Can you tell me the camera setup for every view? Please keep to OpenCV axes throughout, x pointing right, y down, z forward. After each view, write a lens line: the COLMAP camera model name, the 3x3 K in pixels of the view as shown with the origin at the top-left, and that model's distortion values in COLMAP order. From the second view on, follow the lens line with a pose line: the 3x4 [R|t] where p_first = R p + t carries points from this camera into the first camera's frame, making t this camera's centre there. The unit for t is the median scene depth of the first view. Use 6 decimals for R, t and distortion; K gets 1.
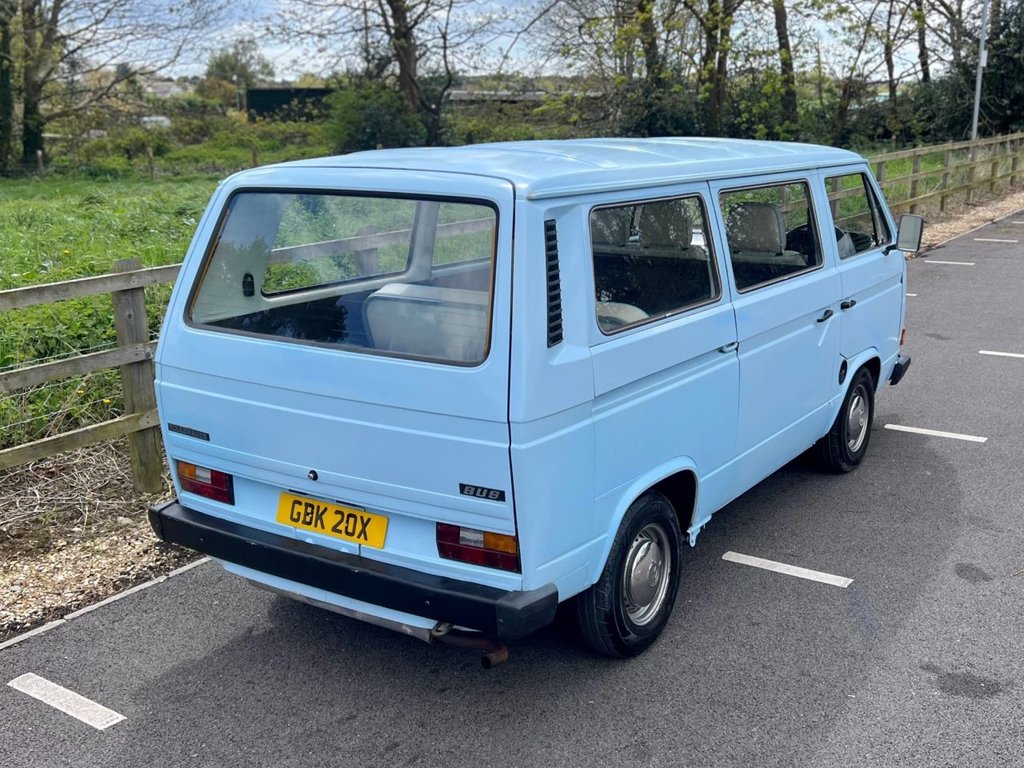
lens RADIAL K [[1128.4, 0, 555.5], [0, 1128.4, 457.9], [0, 0, 1]] dist [0.023749, -0.023141]
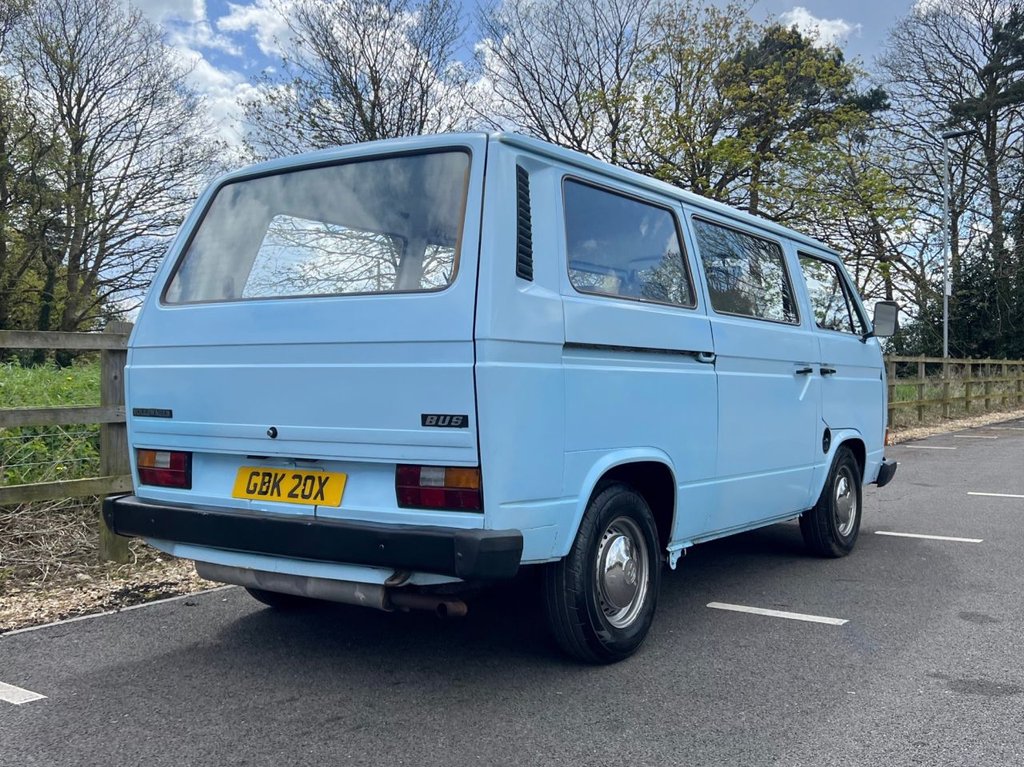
lens RADIAL K [[1103.1, 0, 515.1], [0, 1103.1, 408.0], [0, 0, 1]] dist [0.005602, 0.024665]
pose [[0.999390, 0.014219, -0.031885, 0.020682], [-0.022483, 0.960833, -0.276216, 0.238731], [0.026709, 0.276764, 0.960567, 0.091980]]
